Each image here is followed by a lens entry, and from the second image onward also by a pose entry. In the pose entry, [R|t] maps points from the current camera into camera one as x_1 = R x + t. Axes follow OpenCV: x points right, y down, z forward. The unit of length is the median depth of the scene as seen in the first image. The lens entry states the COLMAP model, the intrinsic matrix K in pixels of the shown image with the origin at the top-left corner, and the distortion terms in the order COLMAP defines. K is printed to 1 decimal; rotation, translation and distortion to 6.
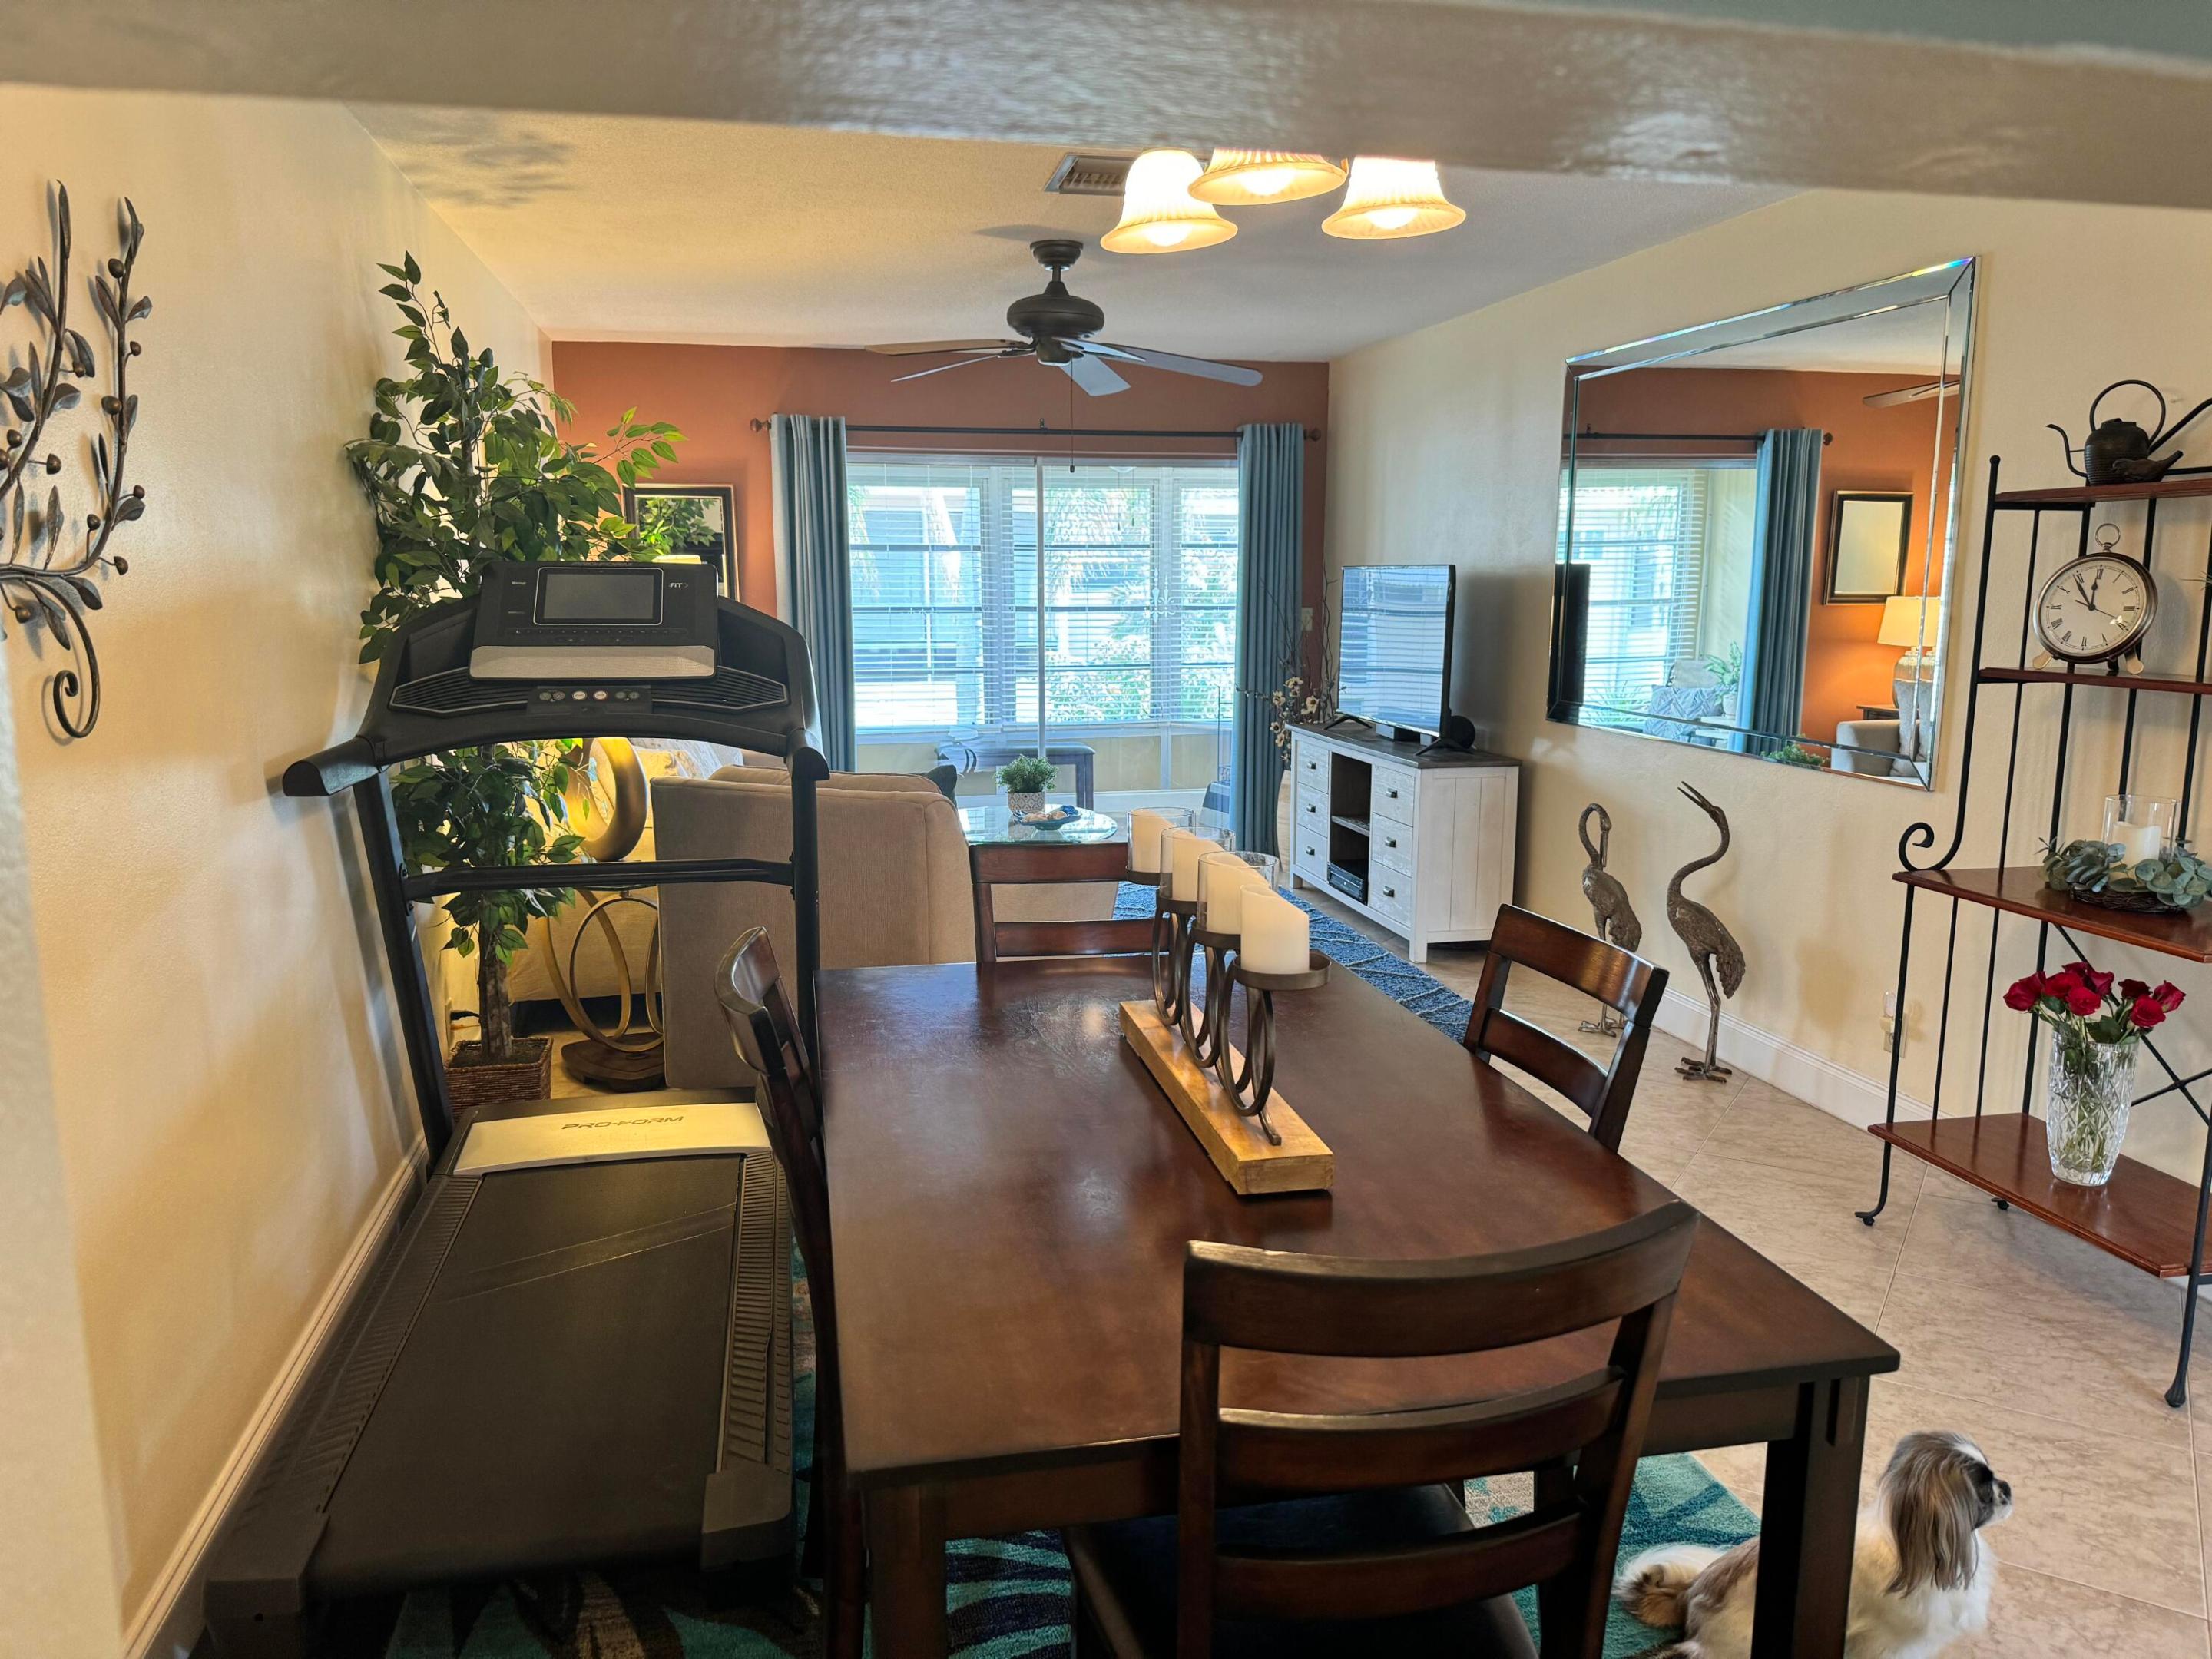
lens RADIAL K [[1543.1, 0, 1106.0], [0, 1543.1, 829.5], [0, 0, 1]] dist [0.065353, -0.095667]
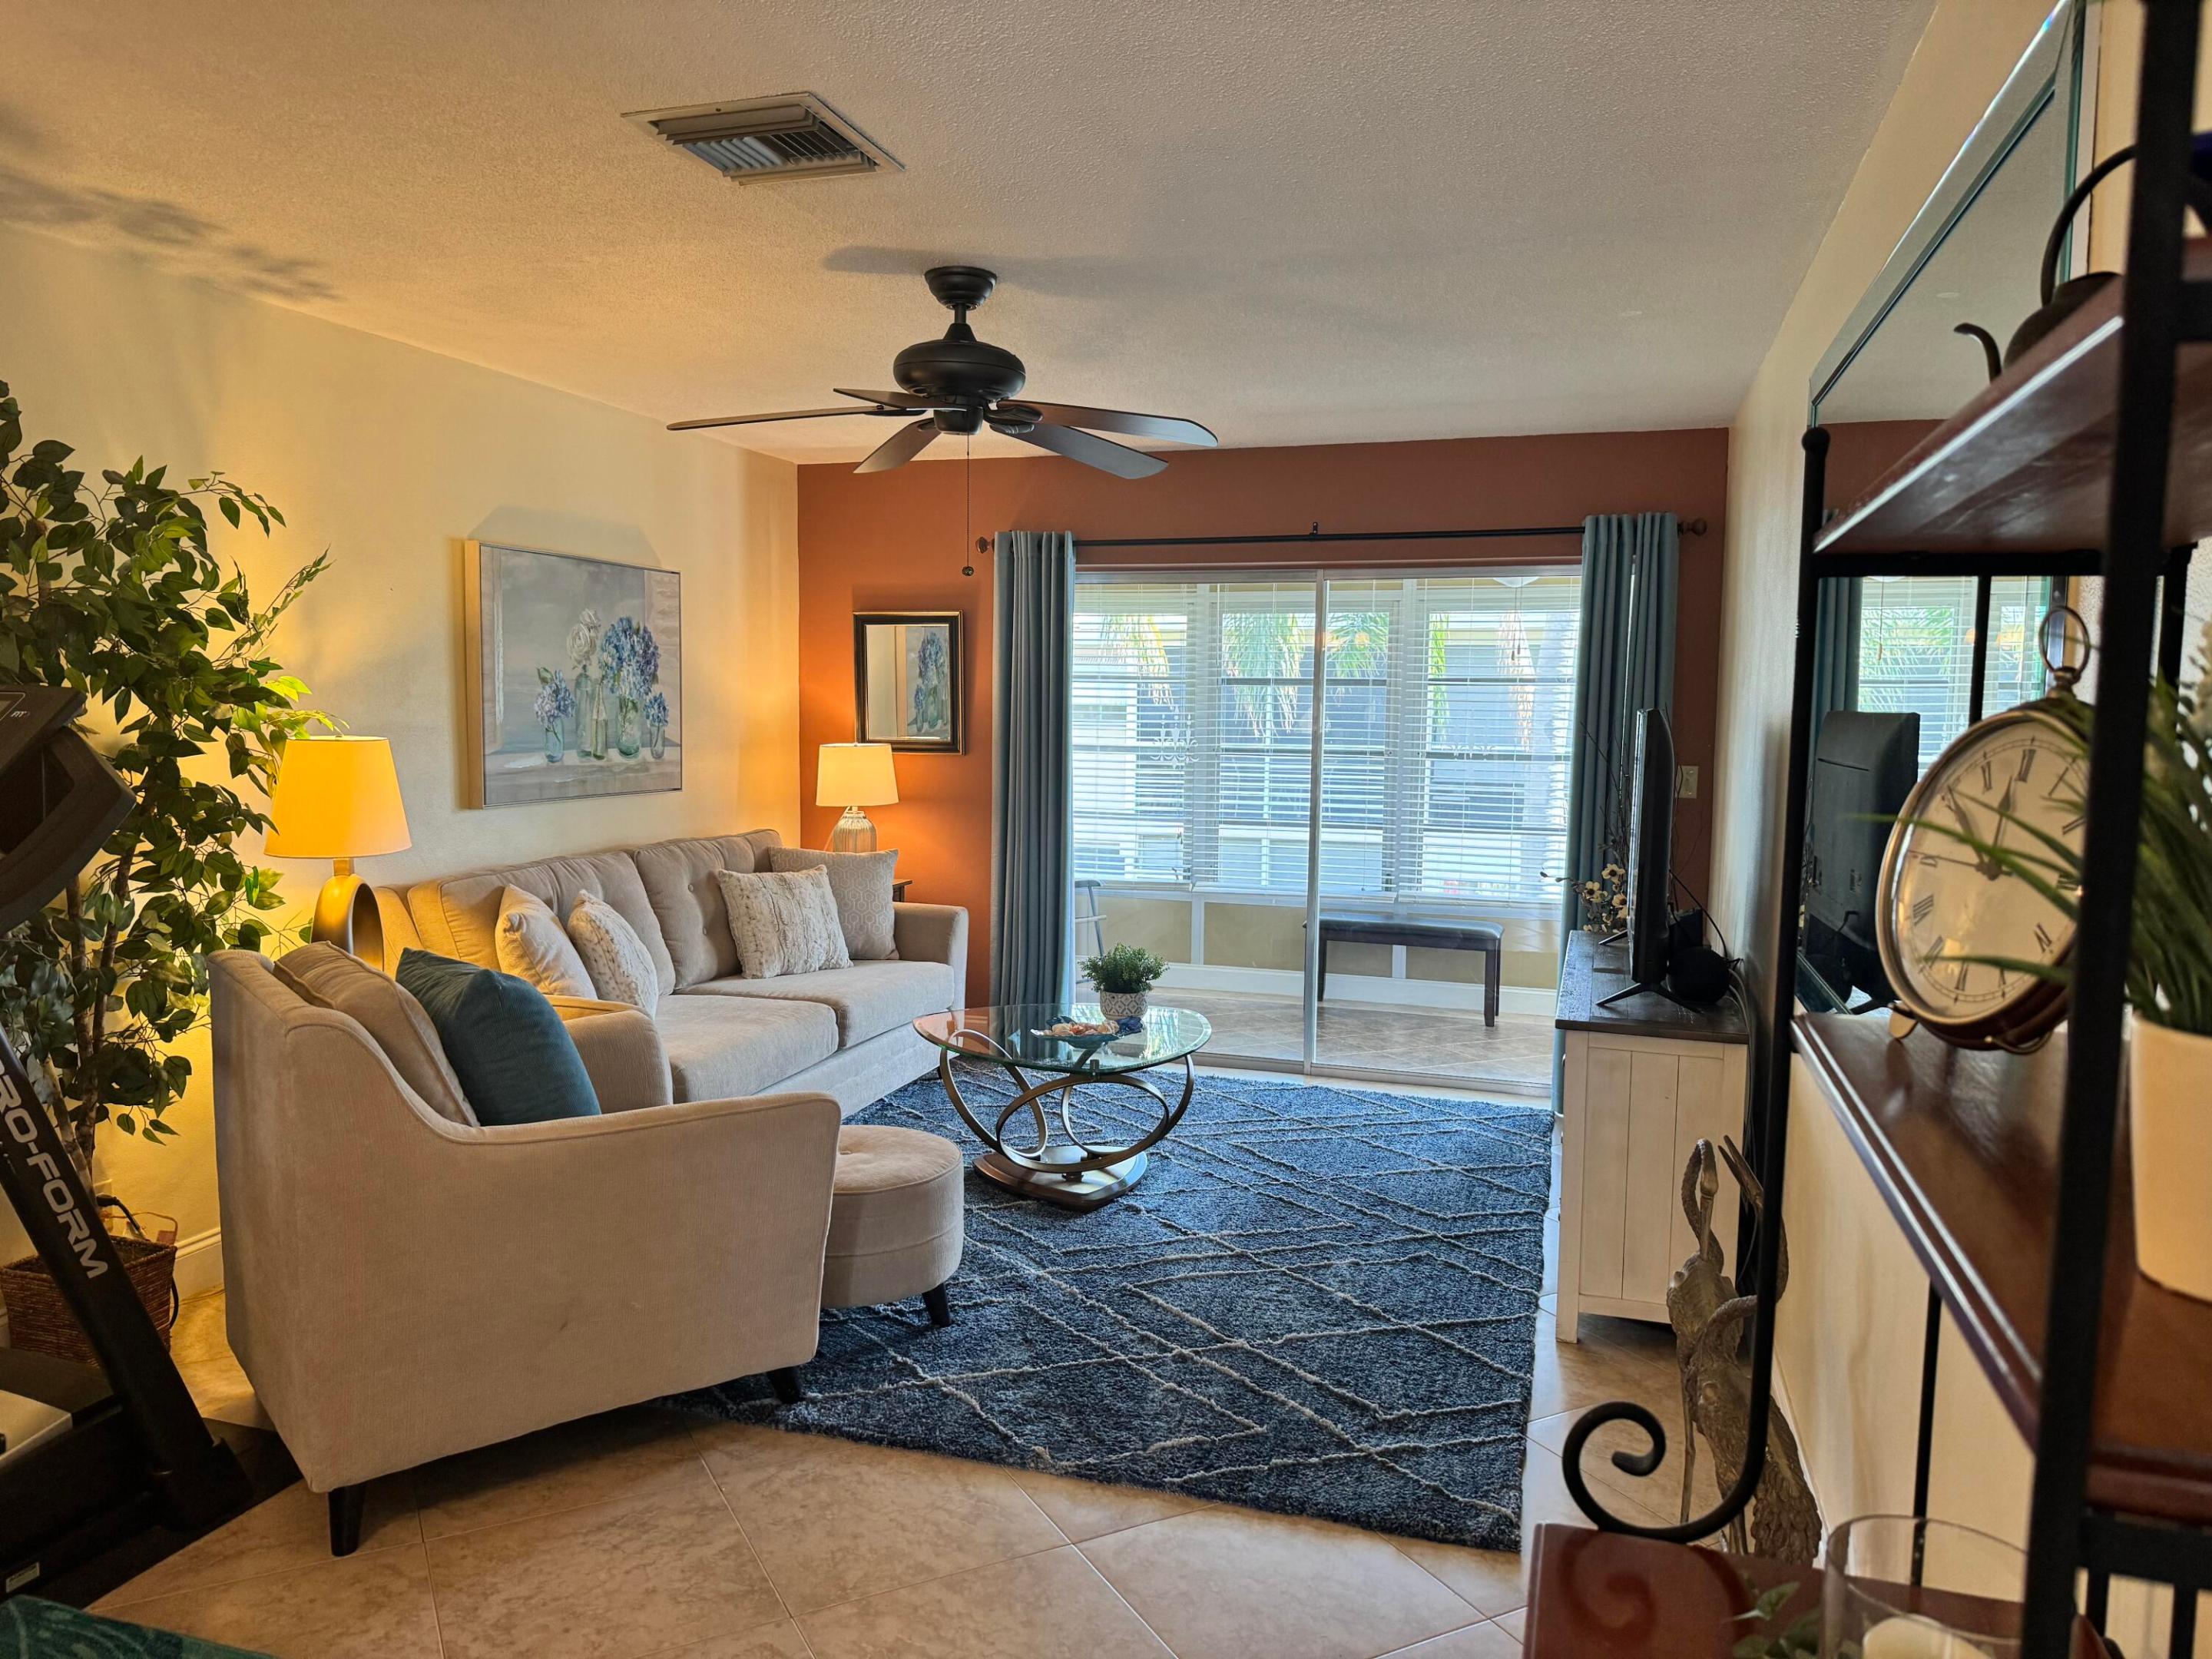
lens RADIAL K [[1538.1, 0, 1106.0], [0, 1538.1, 829.5], [0, 0, 1]] dist [0.069931, -0.099485]
pose [[0.863061, 0.056348, -0.501947, 0.538514], [-0.099931, 0.993164, -0.060332, -0.096653], [0.495116, 0.102230, 0.862792, 0.545680]]
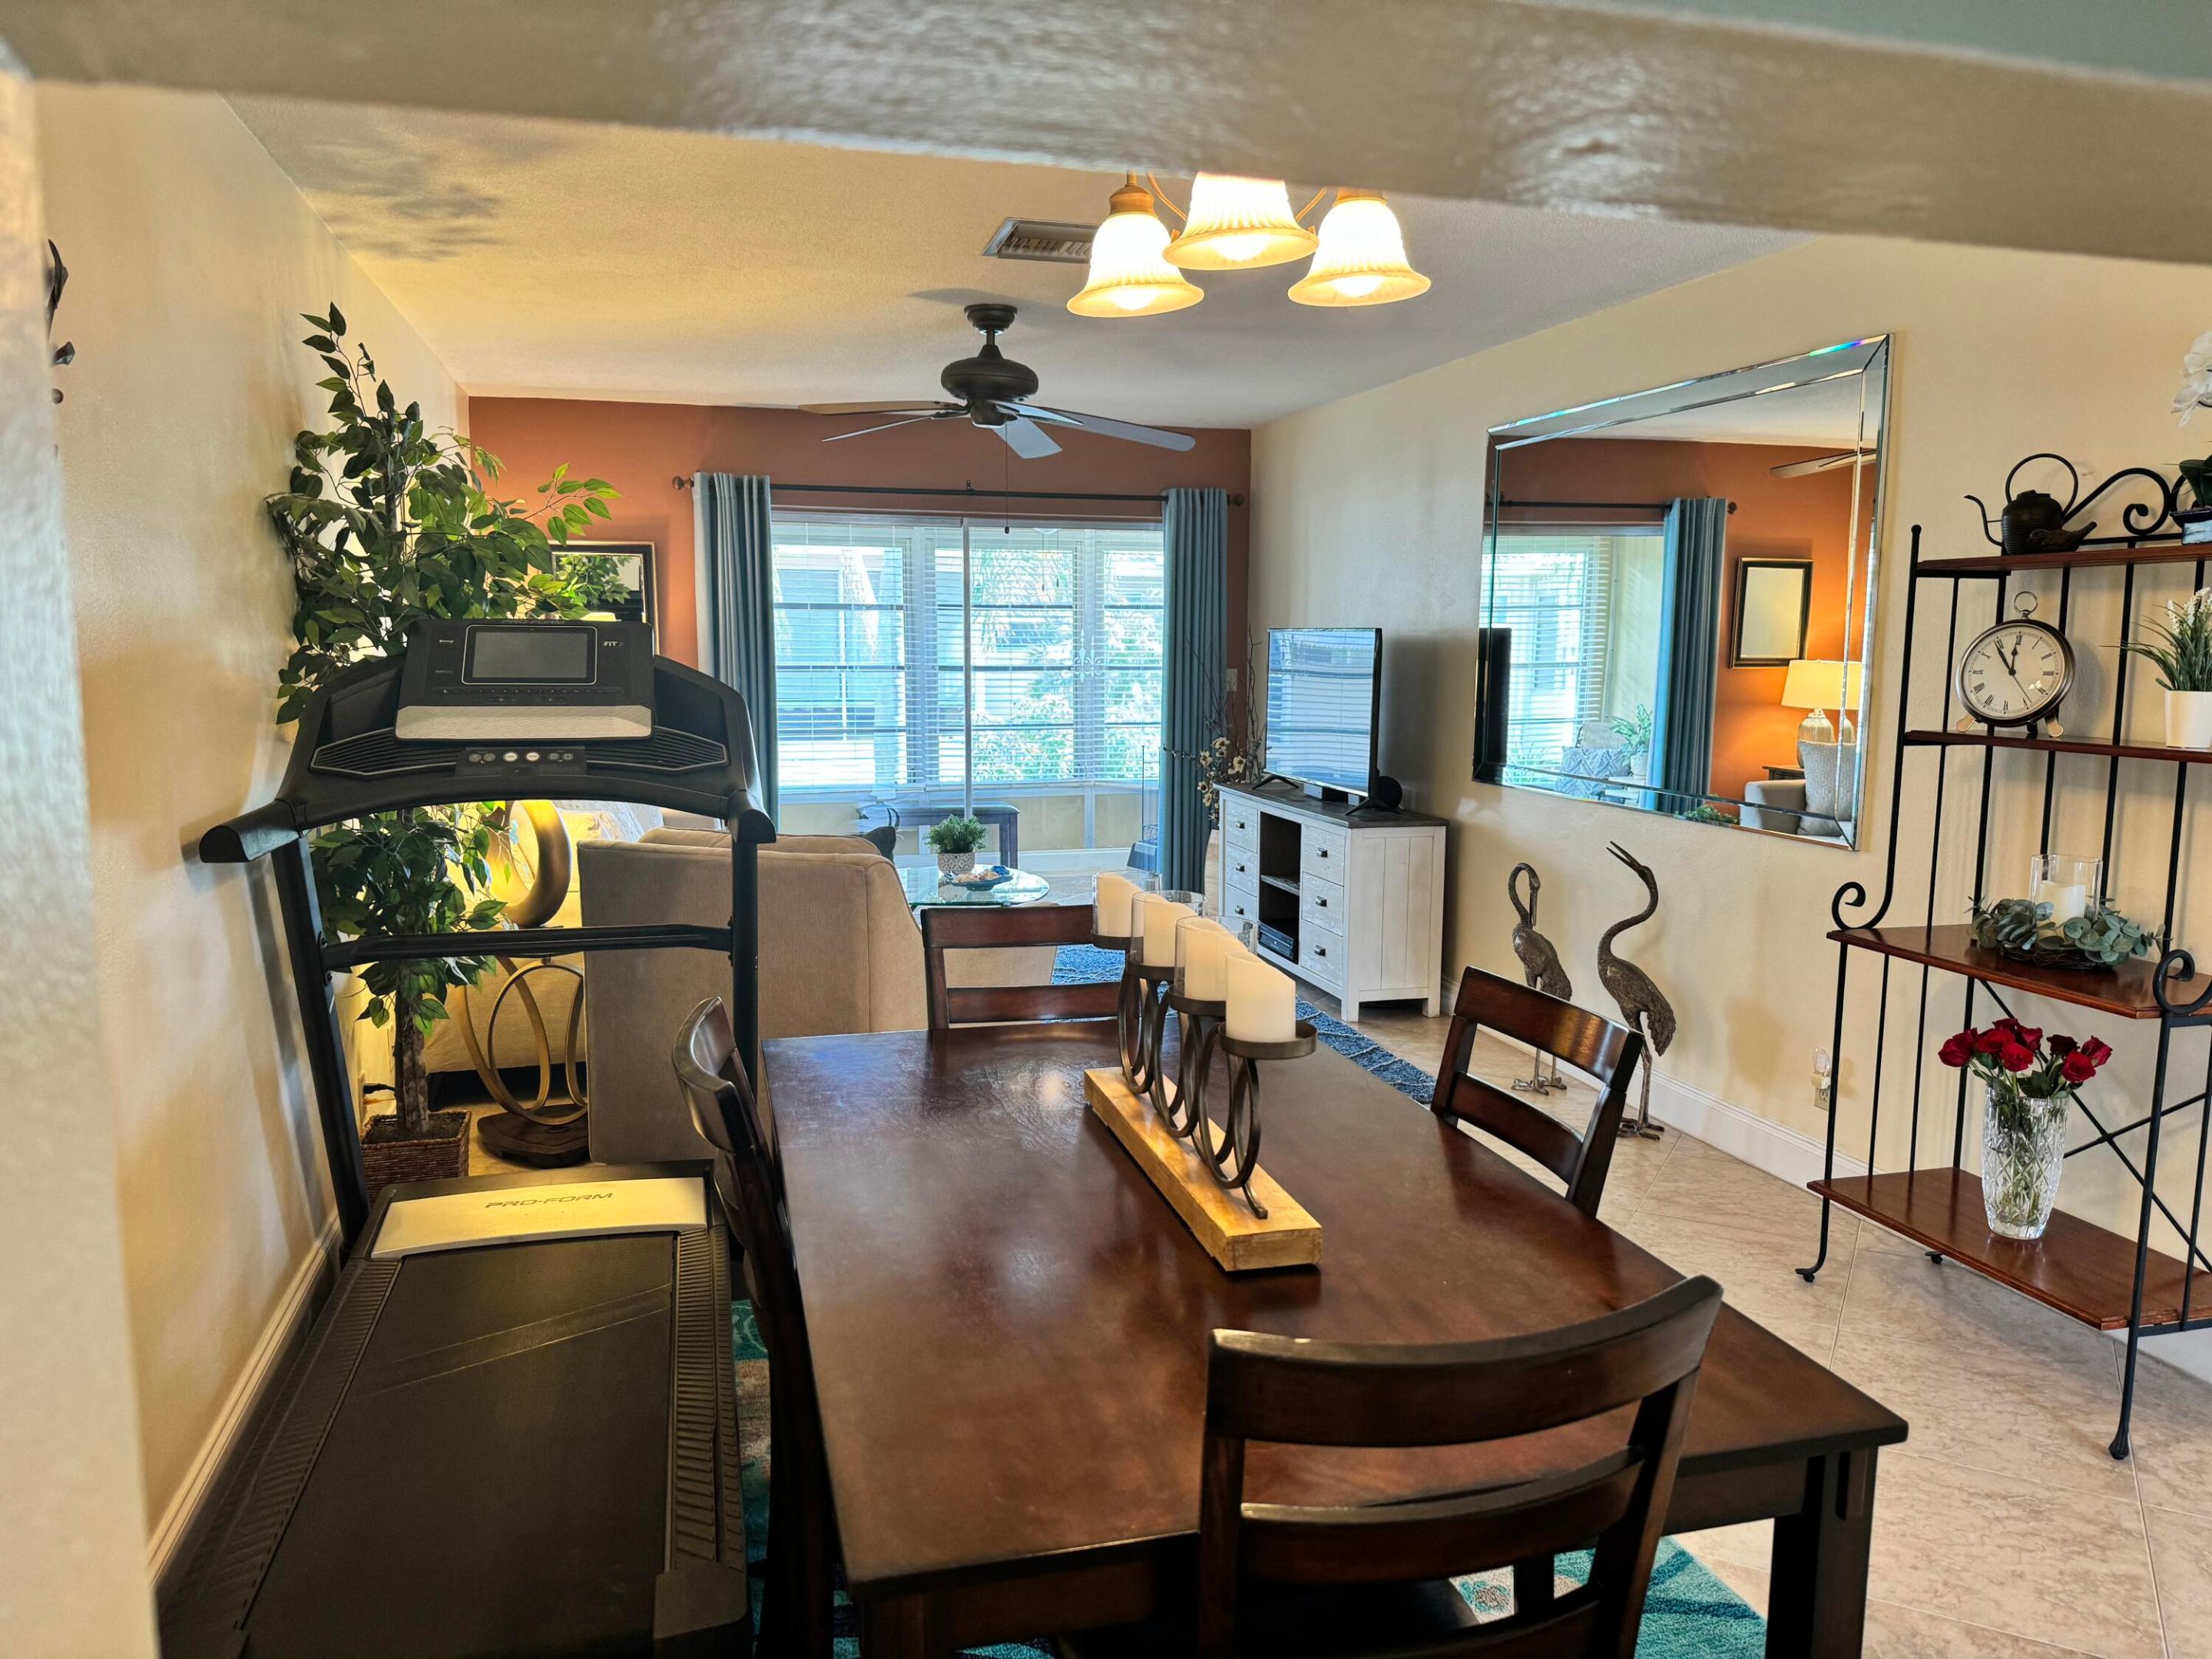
lens RADIAL K [[1538.1, 0, 1106.0], [0, 1538.1, 829.5], [0, 0, 1]] dist [0.069931, -0.099485]
pose [[0.998224, -0.002304, 0.059532, -0.022942], [0.004537, 0.999290, -0.037401, -0.002625], [-0.059404, 0.037604, 0.997525, 0.012534]]
